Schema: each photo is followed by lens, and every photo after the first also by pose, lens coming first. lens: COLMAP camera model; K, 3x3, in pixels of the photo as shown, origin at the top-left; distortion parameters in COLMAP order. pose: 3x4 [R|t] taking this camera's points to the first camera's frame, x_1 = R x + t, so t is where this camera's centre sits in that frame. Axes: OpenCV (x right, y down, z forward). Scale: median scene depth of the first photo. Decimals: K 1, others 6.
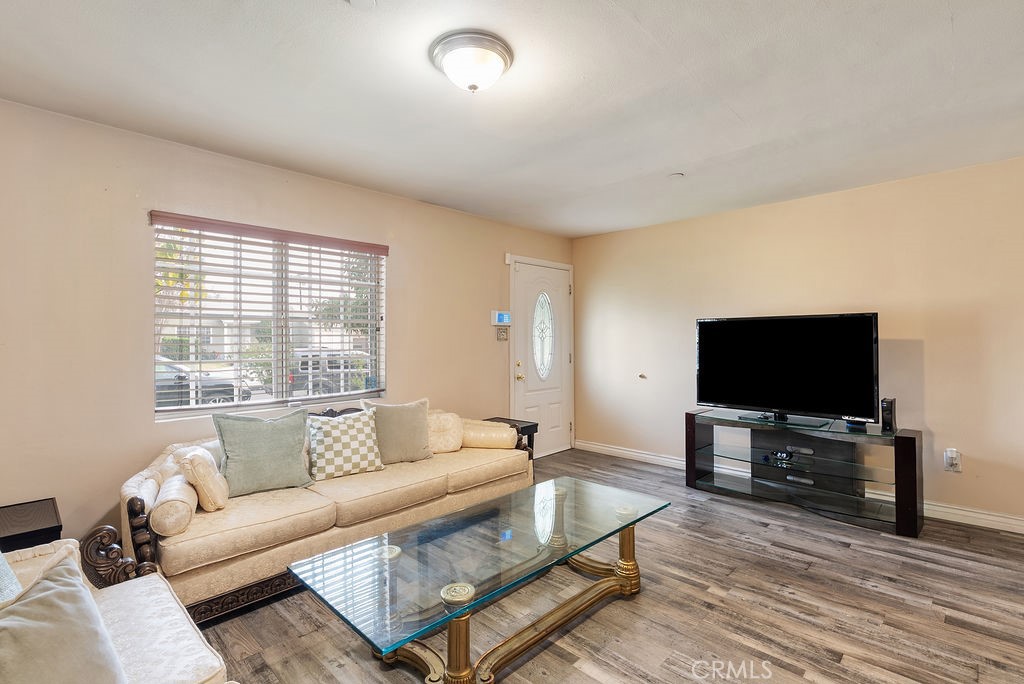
lens RADIAL K [[474.9, 0, 513.4], [0, 474.9, 331.7], [0, 0, 1]] dist [-0.000582, -0.000178]
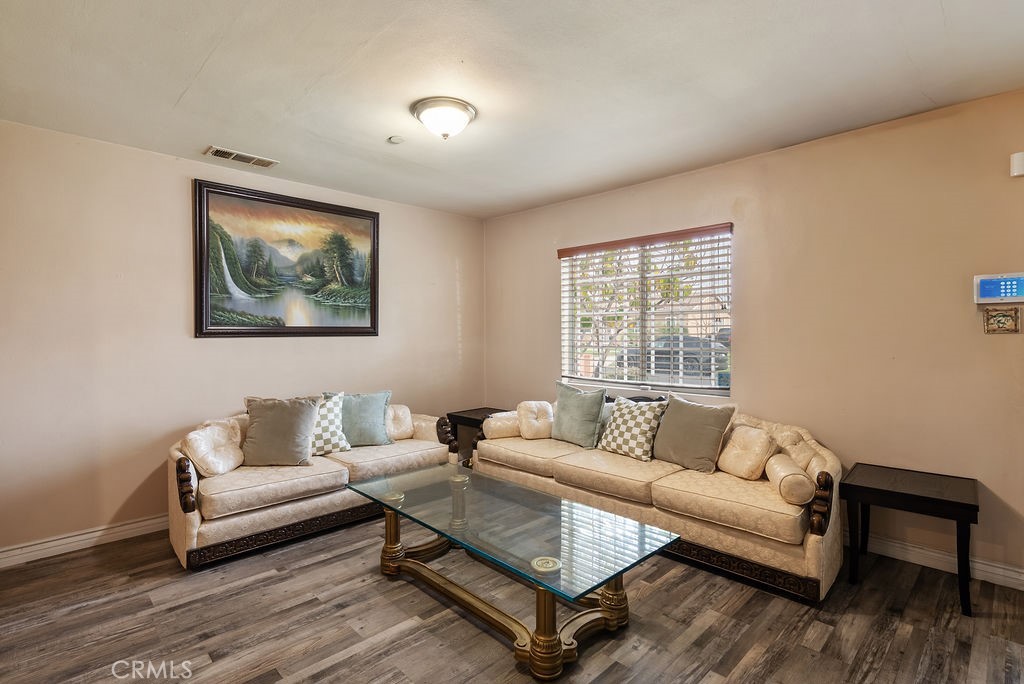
lens RADIAL K [[497.6, 0, 513.0], [0, 497.6, 335.1], [0, 0, 1]] dist [-0.000992, 0.000272]
pose [[-0.027048, 0.010193, -0.999582, 0.941718], [0.018914, 0.999774, 0.009683, 0.010780], [0.999455, -0.018644, -0.027235, 0.914309]]
